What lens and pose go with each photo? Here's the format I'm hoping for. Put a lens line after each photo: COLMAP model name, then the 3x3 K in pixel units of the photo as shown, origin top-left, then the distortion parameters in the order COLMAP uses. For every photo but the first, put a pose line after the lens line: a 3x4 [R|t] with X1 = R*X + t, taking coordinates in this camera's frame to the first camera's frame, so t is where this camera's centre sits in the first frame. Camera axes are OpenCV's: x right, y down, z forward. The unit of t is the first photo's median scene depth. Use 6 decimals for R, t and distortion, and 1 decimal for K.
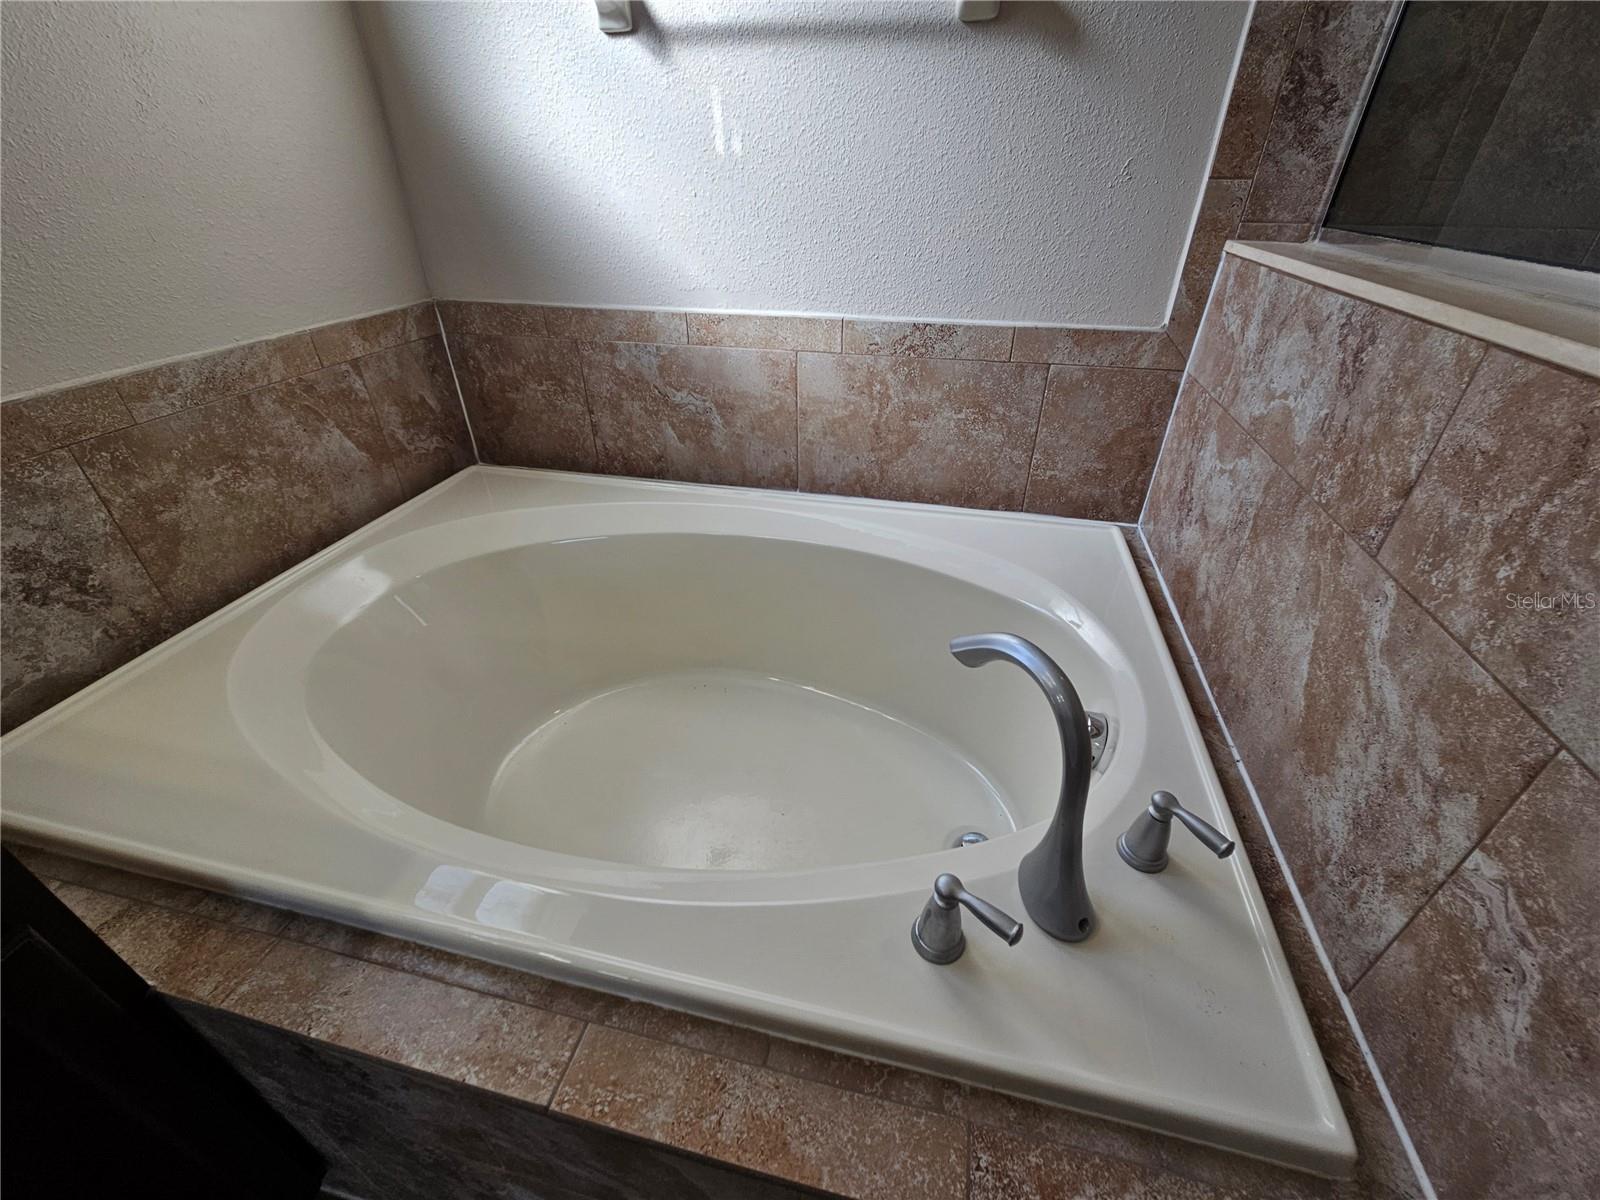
lens RADIAL K [[656.3, 0, 810.2], [0, 656.3, 590.3], [0, 0, 1]] dist [-0.003327, 0.001124]
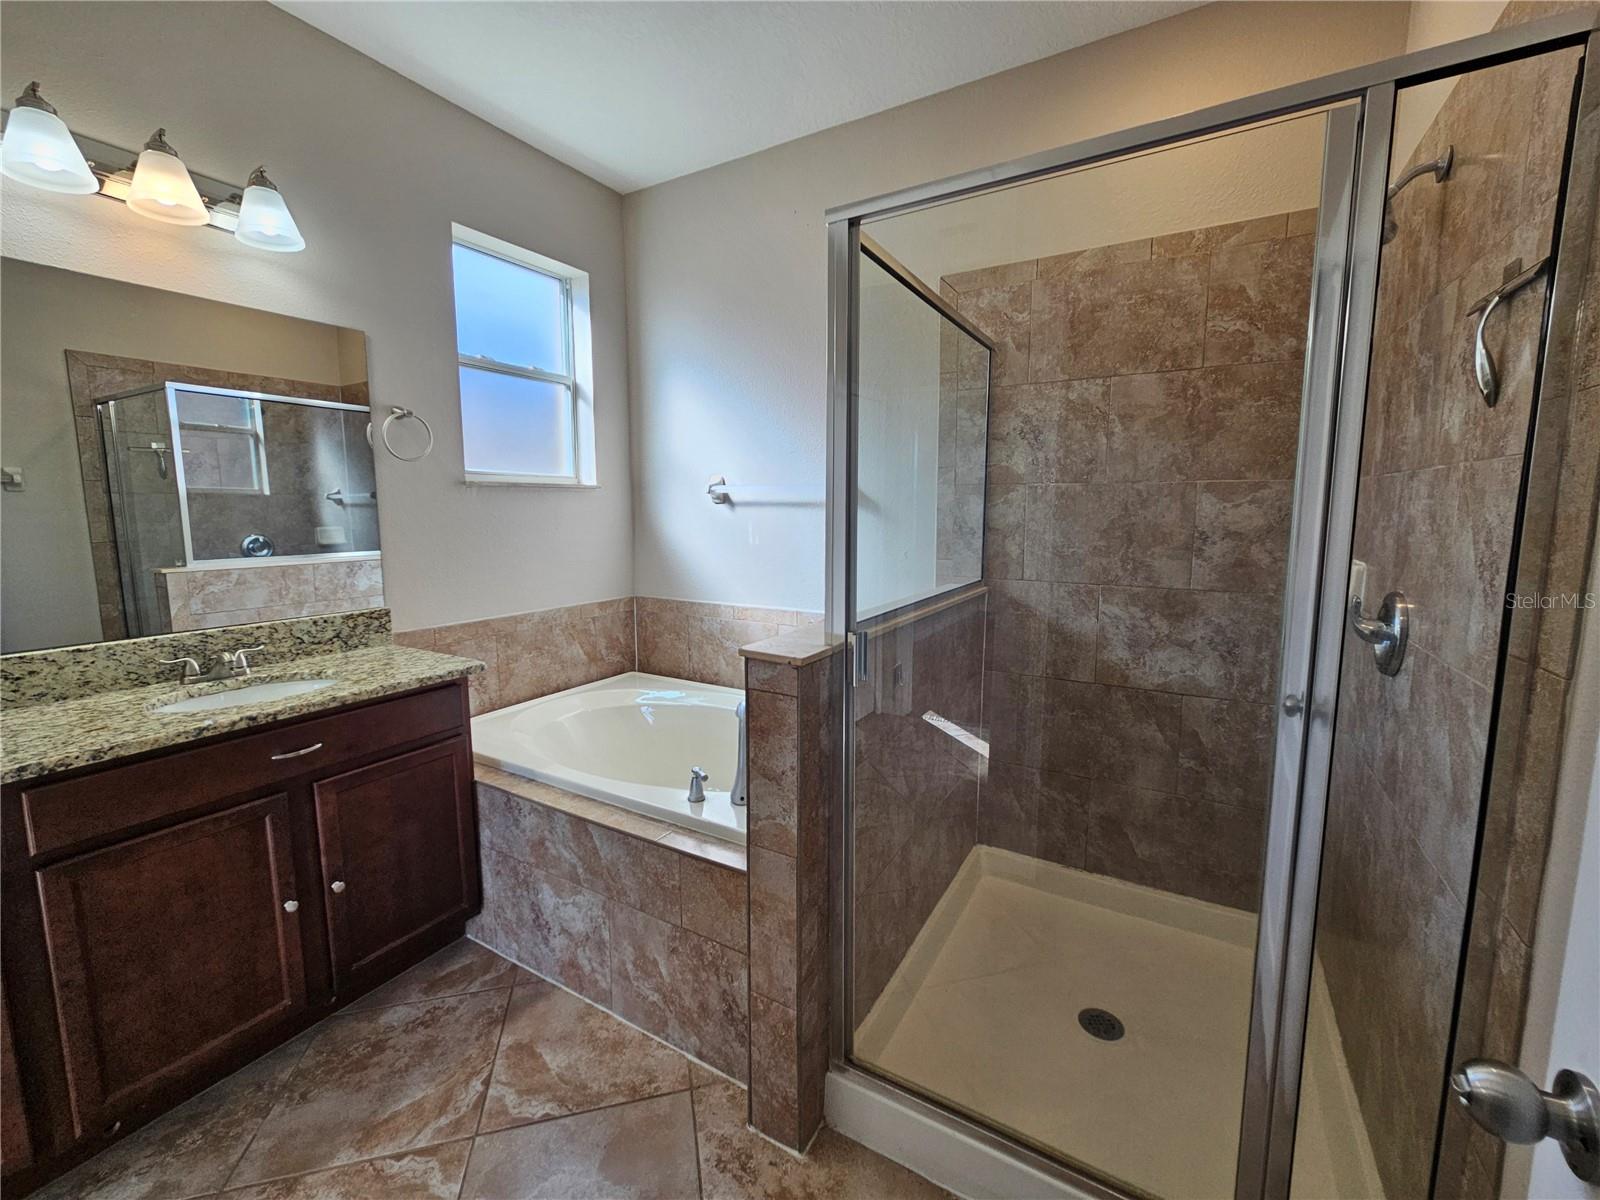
lens RADIAL K [[656.3, 0, 795.3], [0, 656.3, 592.2], [0, 0, 1]] dist [-0.003327, 0.001124]
pose [[0.946876, 0.035428, -0.319641, 0.708117], [-0.168978, 0.900464, -0.400763, 0.372831], [0.273627, 0.433485, 0.858614, -0.825977]]
